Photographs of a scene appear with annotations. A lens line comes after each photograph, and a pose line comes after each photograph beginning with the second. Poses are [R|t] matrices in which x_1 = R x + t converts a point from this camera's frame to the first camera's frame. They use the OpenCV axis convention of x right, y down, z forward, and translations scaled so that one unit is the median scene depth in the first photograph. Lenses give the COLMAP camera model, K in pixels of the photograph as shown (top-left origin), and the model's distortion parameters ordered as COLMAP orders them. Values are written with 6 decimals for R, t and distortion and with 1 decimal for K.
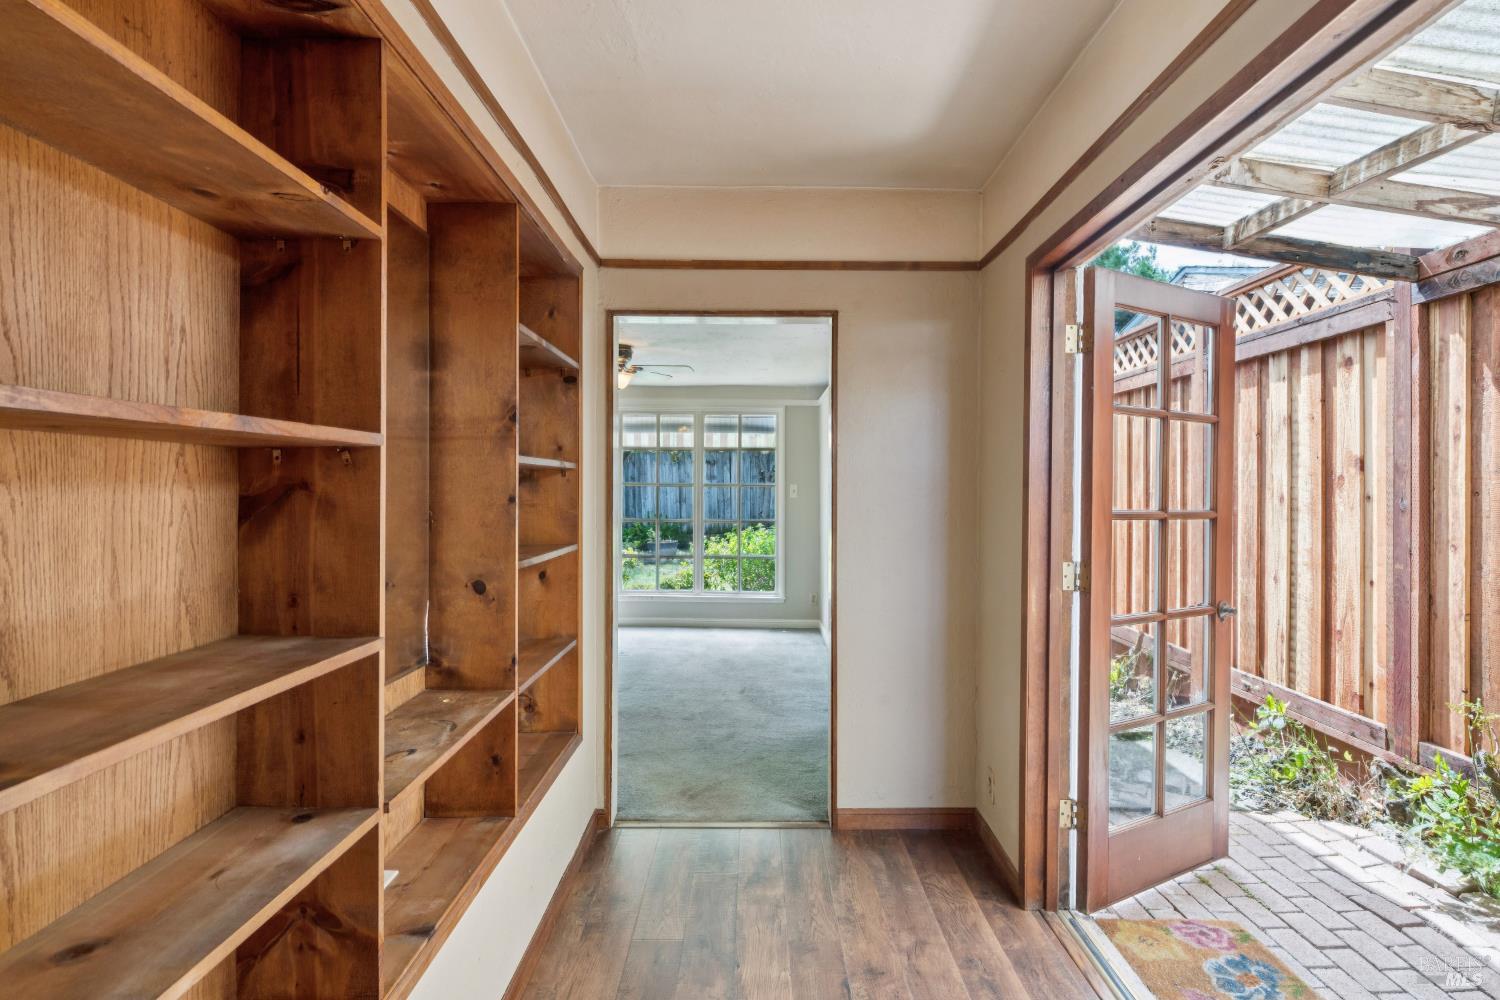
lens RADIAL K [[753.0, 0, 749.7], [0, 753.0, 495.9], [0, 0, 1]] dist [-0.002735, -0.000599]
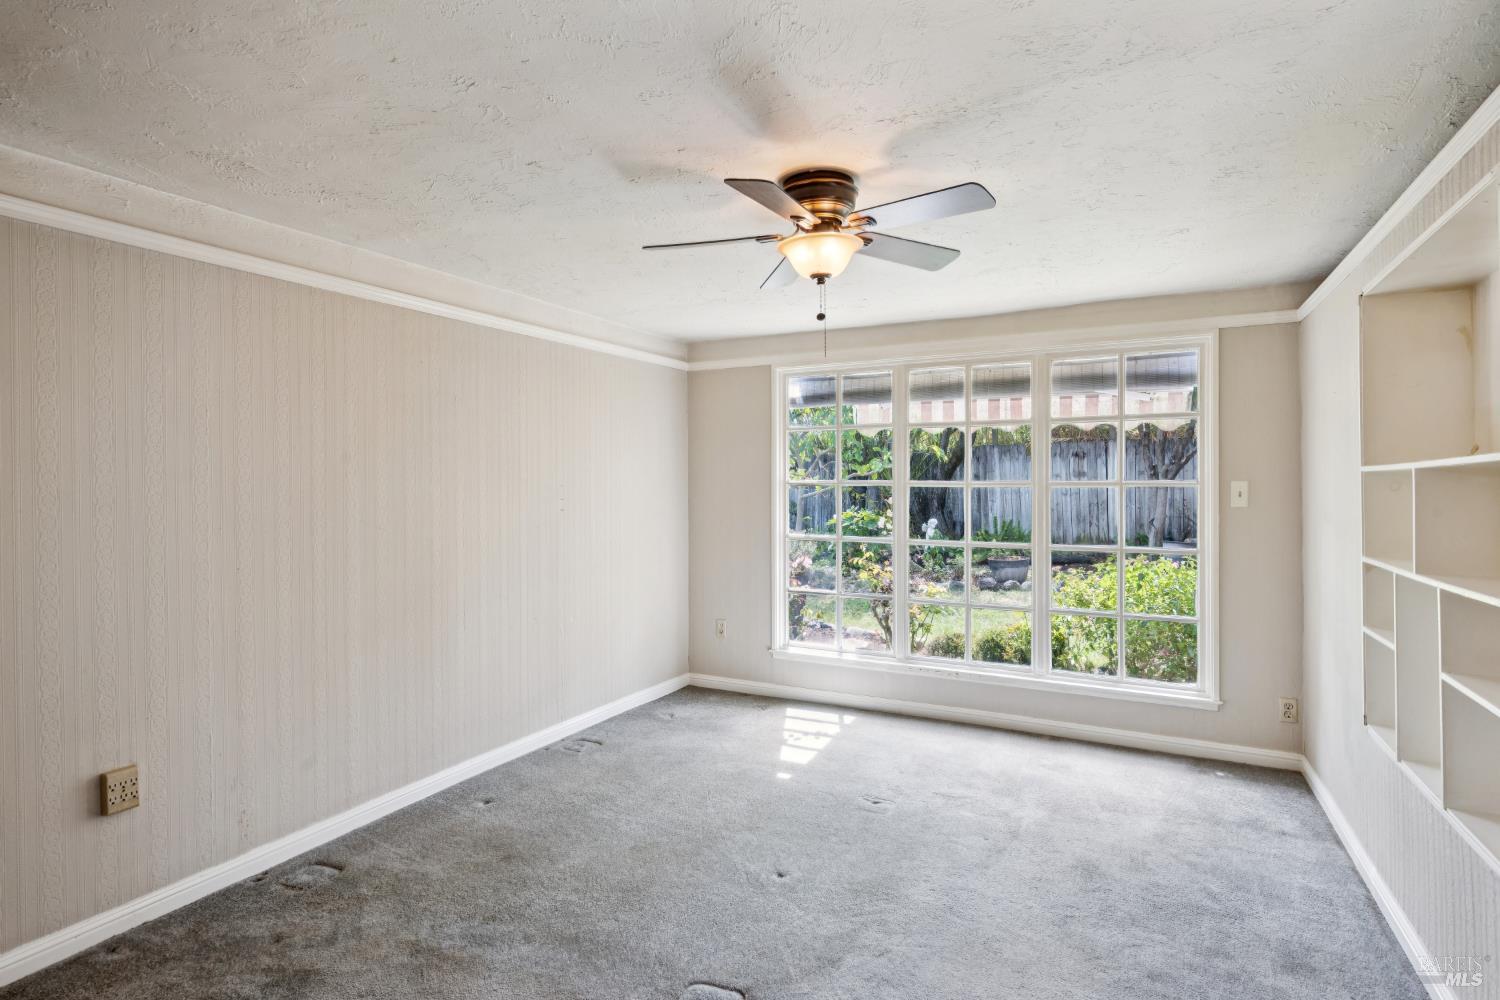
lens RADIAL K [[753.0, 0, 749.0], [0, 753.0, 489.7], [0, 0, 1]] dist [-0.002735, -0.000599]
pose [[0.891393, -0.003081, -0.453221, -0.006683], [-0.000615, 0.999968, -0.008007, -0.004297], [0.453231, 0.007416, 0.891362, 0.356640]]
